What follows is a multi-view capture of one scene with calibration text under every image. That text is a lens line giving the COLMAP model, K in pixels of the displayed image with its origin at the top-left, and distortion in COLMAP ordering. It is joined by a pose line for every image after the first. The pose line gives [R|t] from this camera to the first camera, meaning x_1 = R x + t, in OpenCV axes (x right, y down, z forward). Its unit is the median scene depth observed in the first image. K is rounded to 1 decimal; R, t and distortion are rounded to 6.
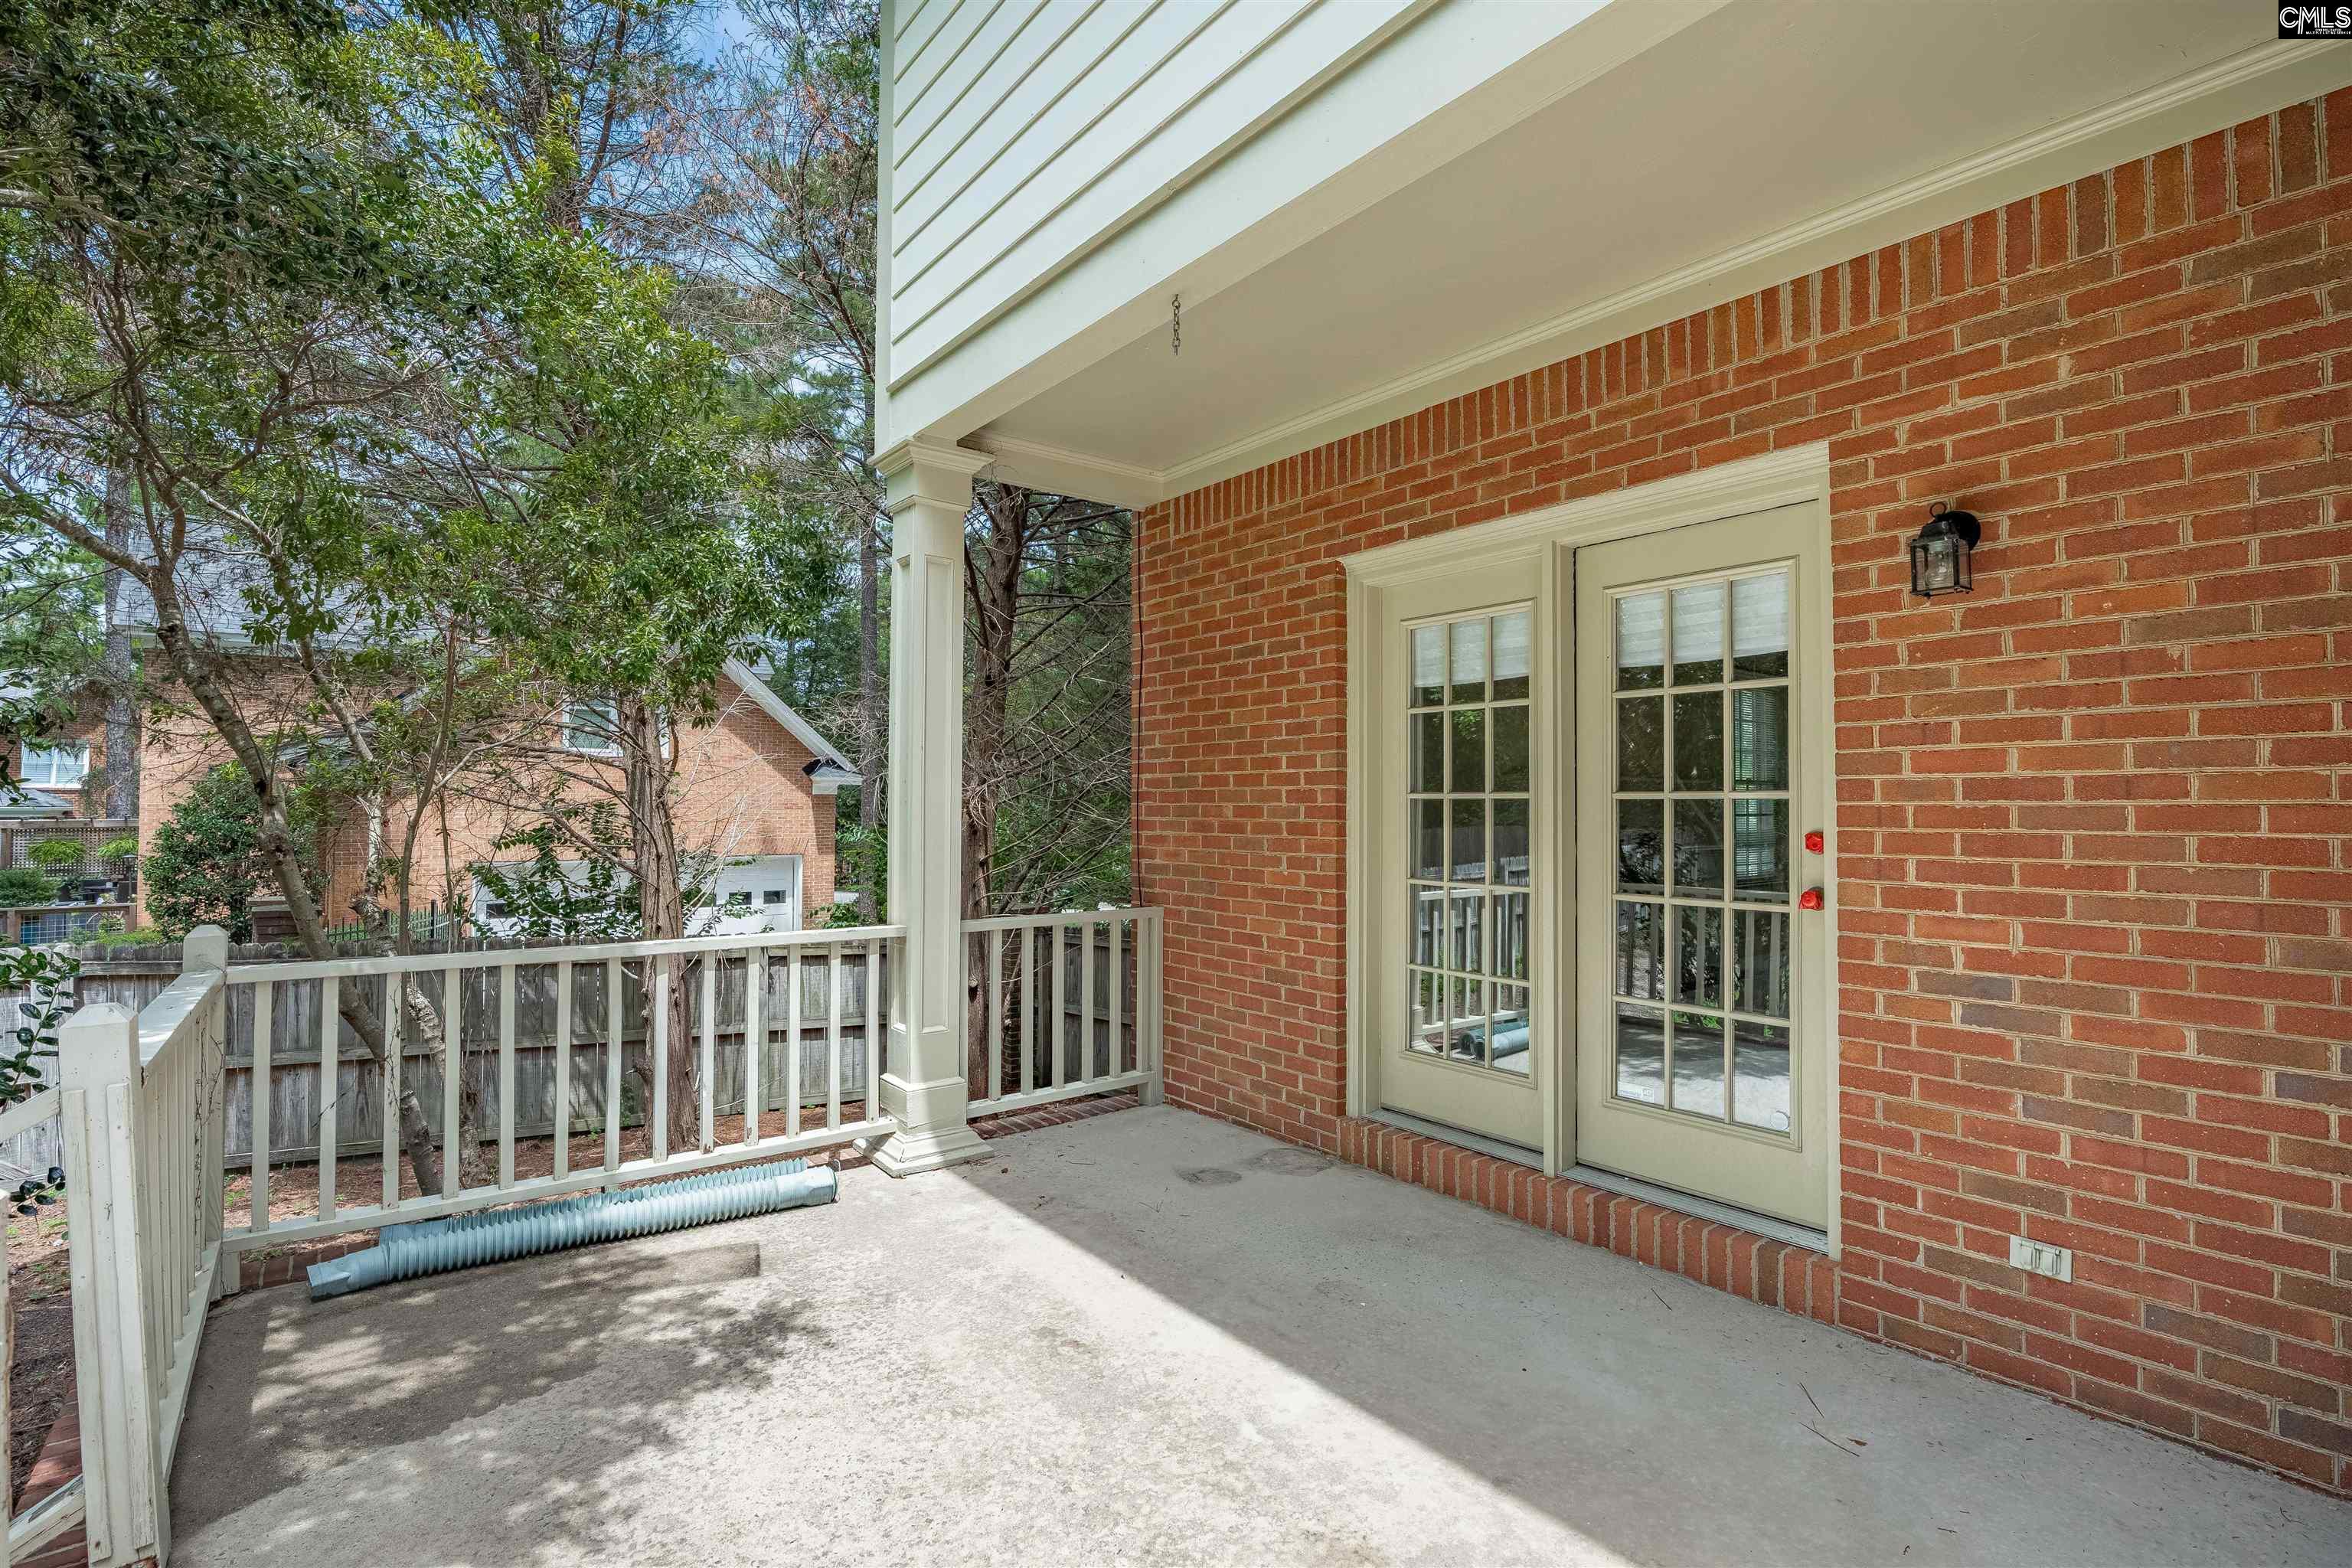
lens RADIAL K [[1107.2, 0, 1170.2], [0, 1107.2, 780.4], [0, 0, 1]] dist [-0.011196, 0.000610]
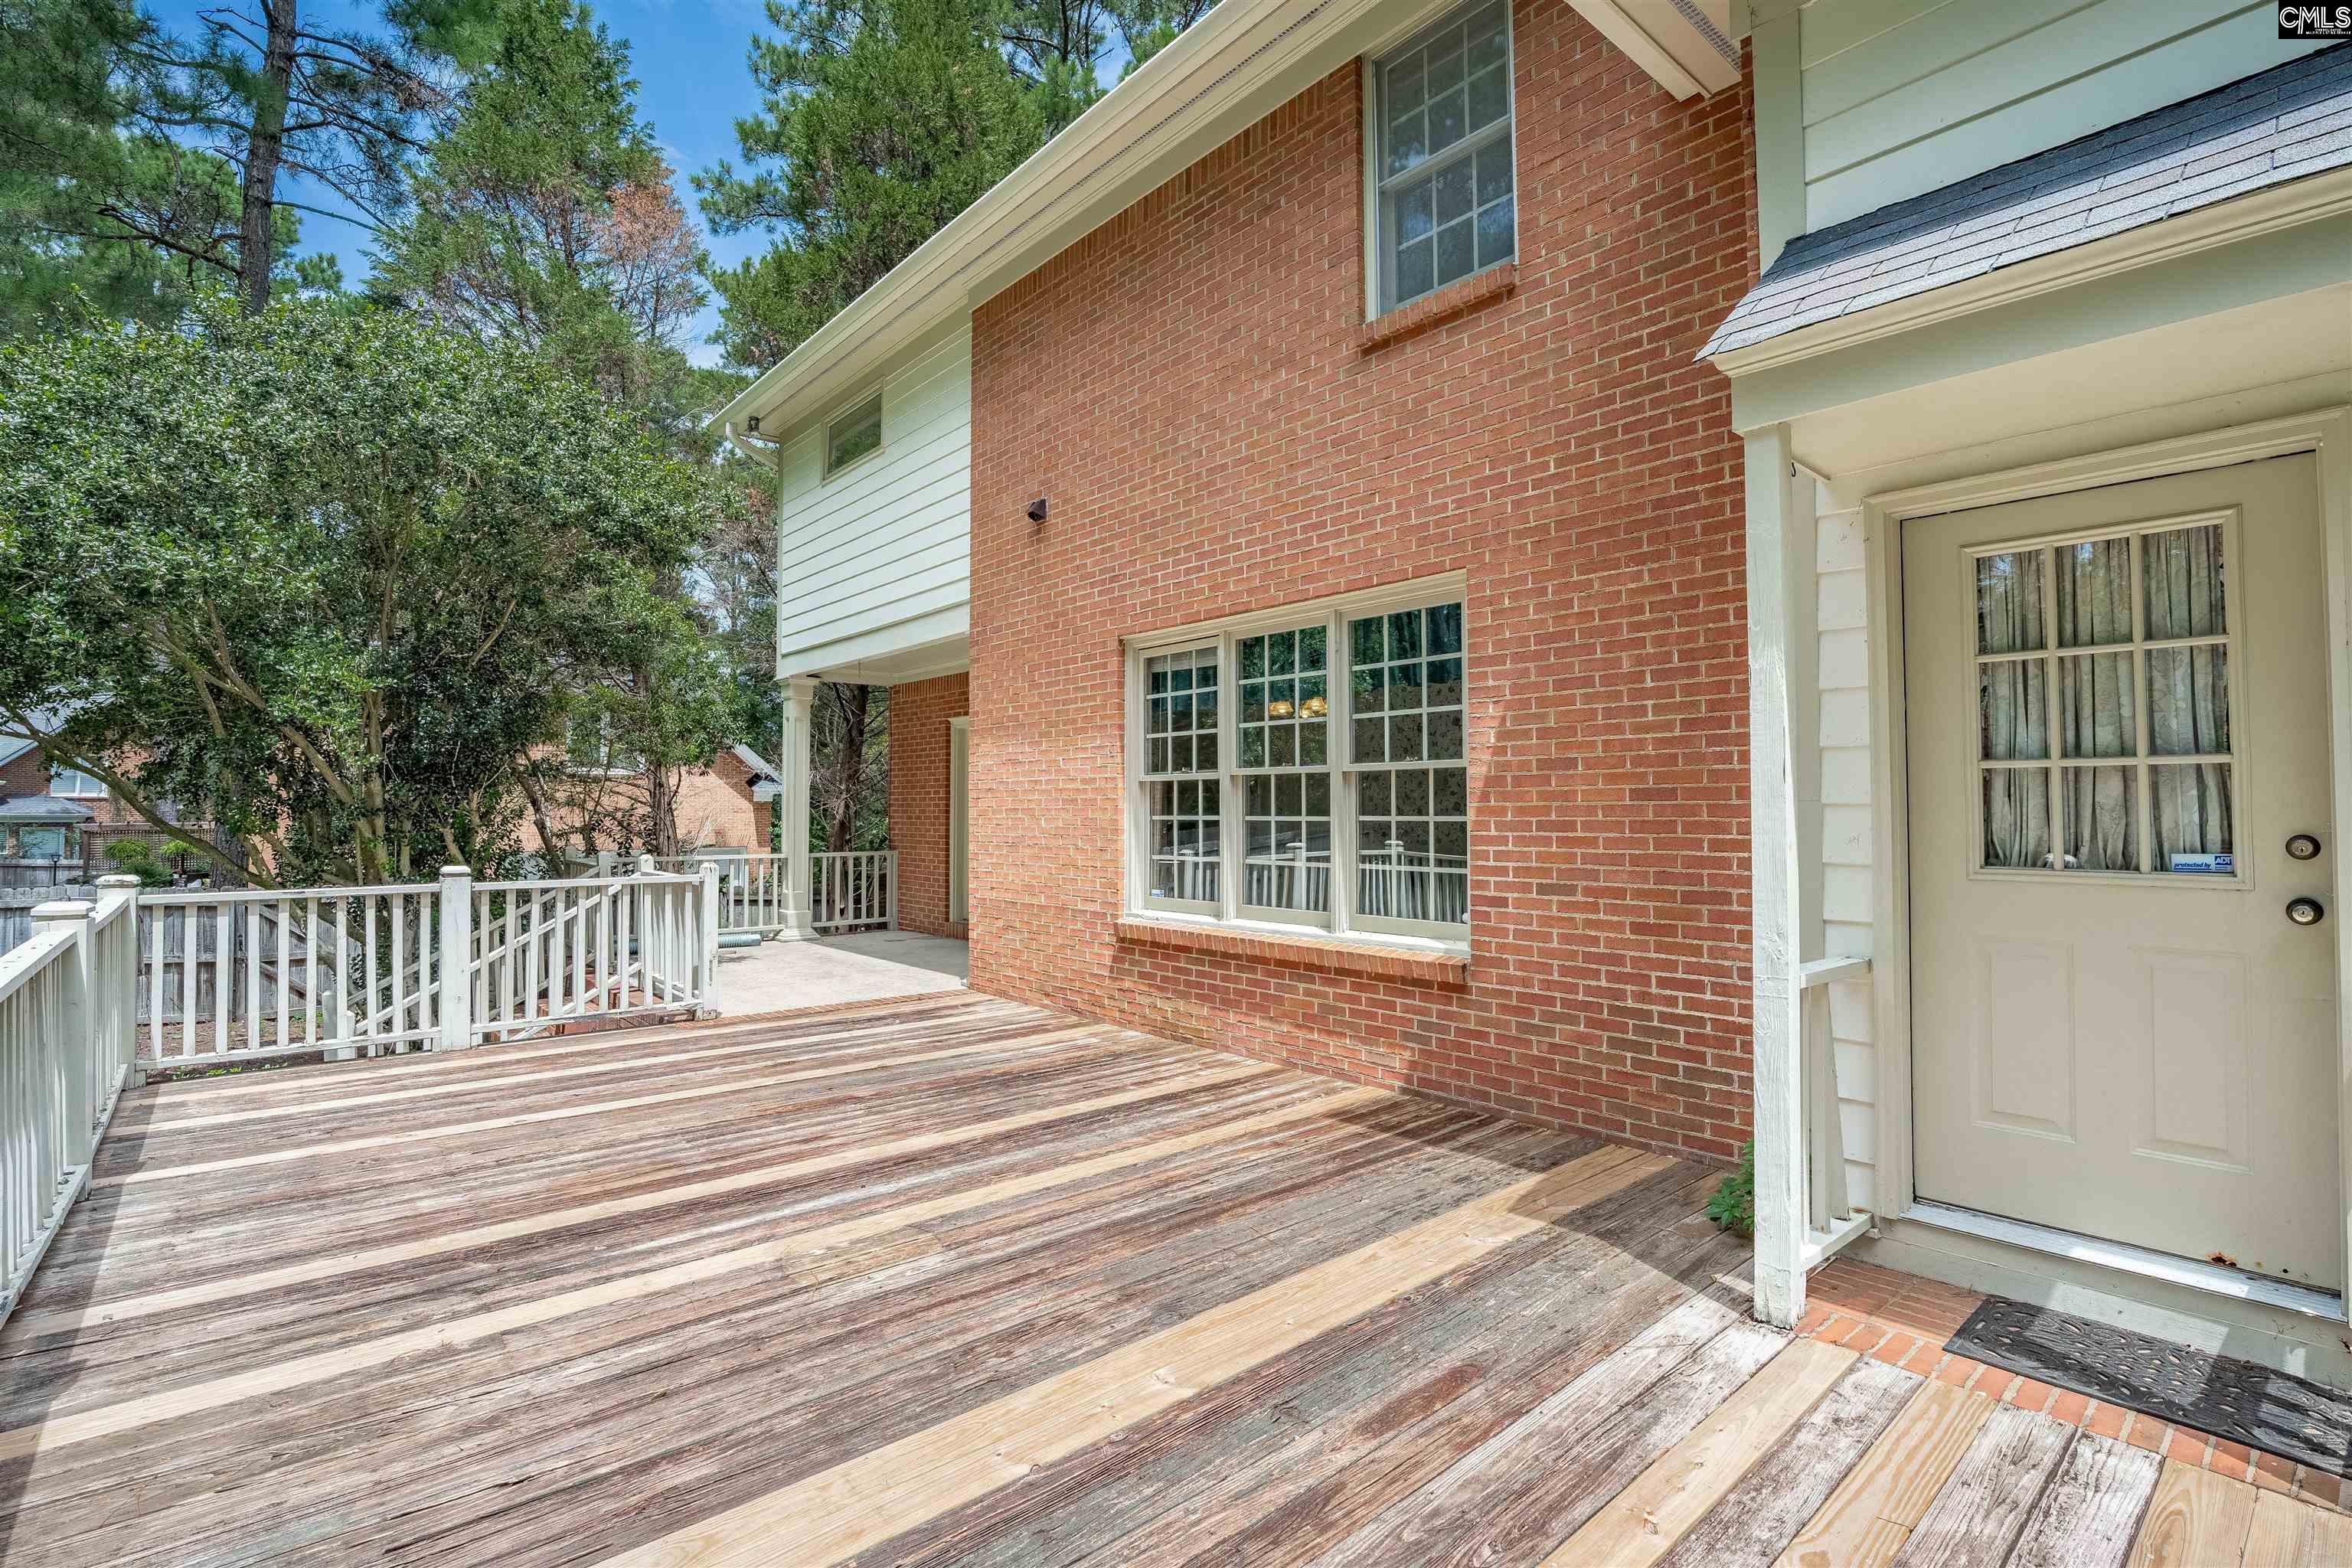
lens RADIAL K [[1107.2, 0, 1170.2], [0, 1107.2, 780.4], [0, 0, 1]] dist [-0.011196, 0.000610]
pose [[0.998873, -0.002376, 0.047398, 0.333676], [0.002507, 0.999993, -0.002712, -0.022748], [-0.047391, 0.002828, 0.998872, -1.030029]]
